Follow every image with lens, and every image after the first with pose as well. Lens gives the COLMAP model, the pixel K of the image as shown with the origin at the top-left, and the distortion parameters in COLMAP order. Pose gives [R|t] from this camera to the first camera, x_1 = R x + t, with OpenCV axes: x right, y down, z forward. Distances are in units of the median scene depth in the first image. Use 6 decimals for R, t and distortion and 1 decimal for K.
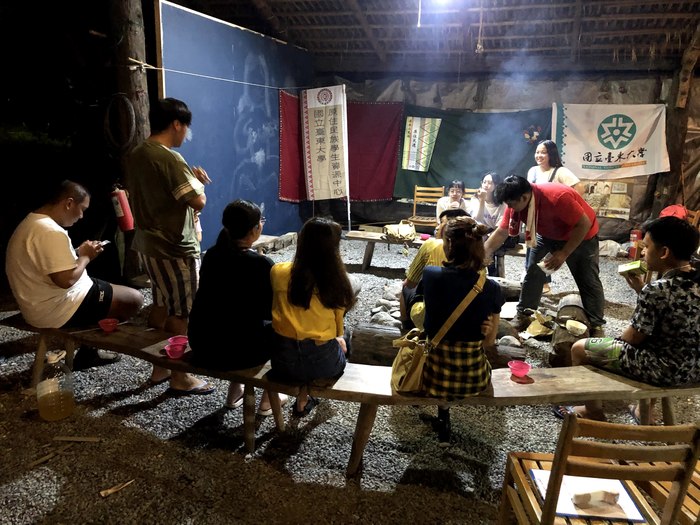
lens RADIAL K [[572.5, 0, 337.7], [0, 572.5, 261.8], [0, 0, 1]] dist [0.013195, -0.010175]
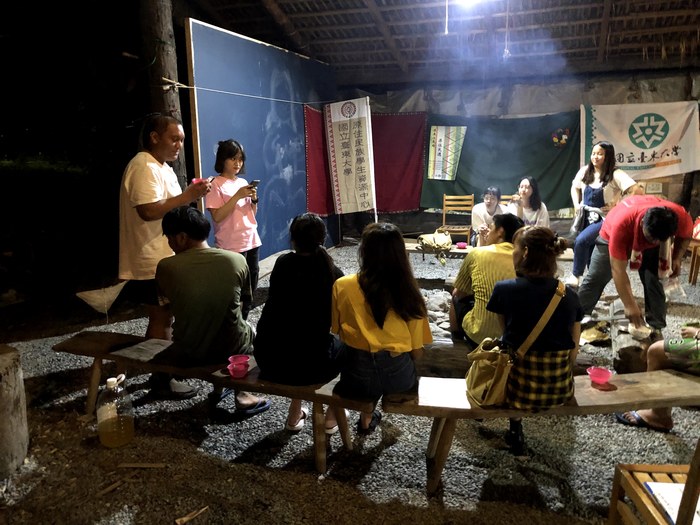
lens RADIAL K [[572.5, 0, 337.1], [0, 572.5, 262.6], [0, 0, 1]] dist [0.013195, -0.010175]
pose [[0.998956, -0.041057, -0.020025, -0.035908], [0.040526, 0.998833, -0.026262, 0.002557], [0.021079, 0.025423, 0.999455, 0.012722]]
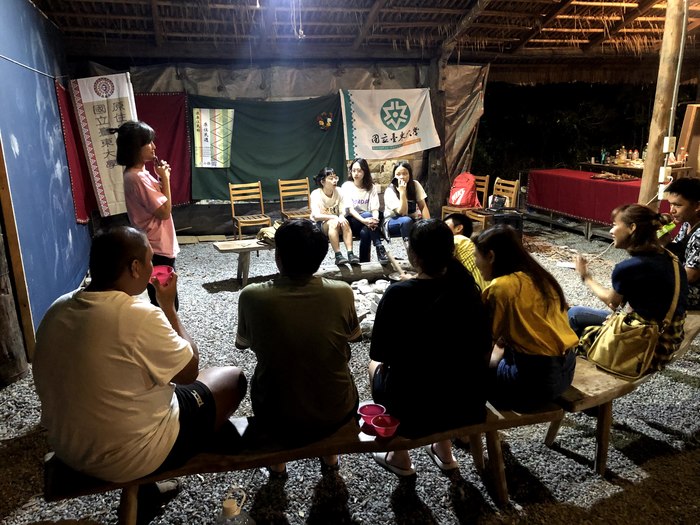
lens RADIAL K [[572.5, 0, 347.4], [0, 572.5, 267.8], [0, 0, 1]] dist [0.013195, -0.010175]
pose [[0.789779, -0.202981, 0.578834, -0.291192], [0.187479, 0.978382, 0.087289, -0.049392], [-0.584039, 0.039580, 0.810760, 0.164681]]
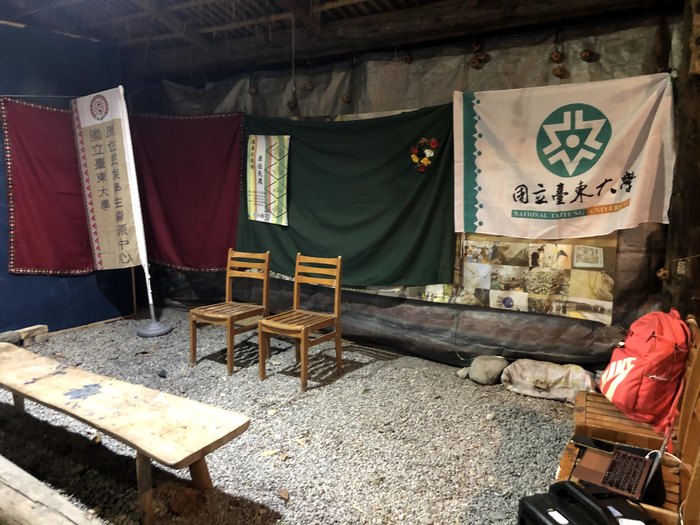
lens RADIAL K [[572.5, 0, 345.5], [0, 572.5, 259.0], [0, 0, 1]] dist [0.013195, -0.010175]
pose [[0.971312, 0.005274, -0.237748, 0.416034], [-0.024819, 0.996543, -0.079289, -0.086190], [0.236508, 0.082915, 0.968085, 0.503624]]
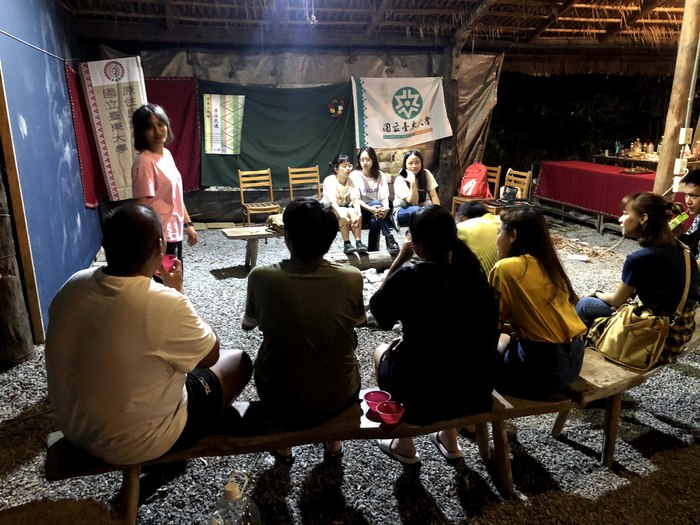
lens RADIAL K [[572.5, 0, 350.7], [0, 572.5, 268.8], [0, 0, 1]] dist [0.013195, -0.010175]
pose [[0.799386, -0.198898, 0.566940, -0.288237], [0.171766, 0.979887, 0.101581, -0.045035], [-0.575741, 0.016178, 0.817472, 0.167904]]
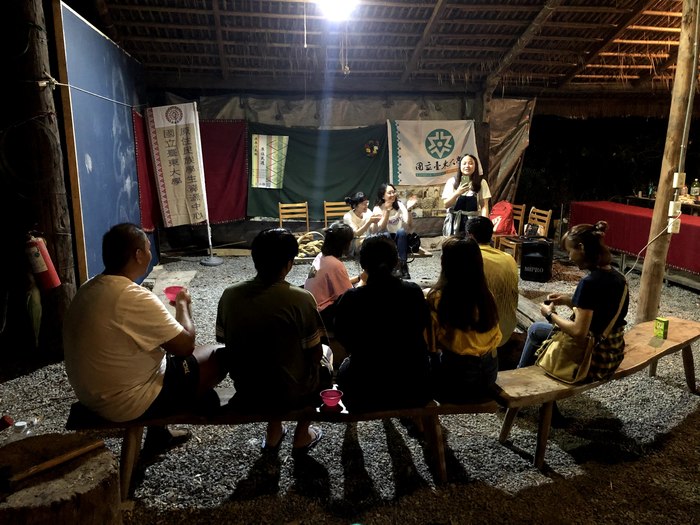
lens RADIAL K [[572.5, 0, 343.2], [0, 572.5, 269.1], [0, 0, 1]] dist [0.013195, -0.010175]
pose [[0.870398, -0.134117, 0.473730, -0.275333], [0.139030, 0.989977, 0.024827, -0.029202], [-0.472312, 0.044254, 0.880320, 0.072656]]
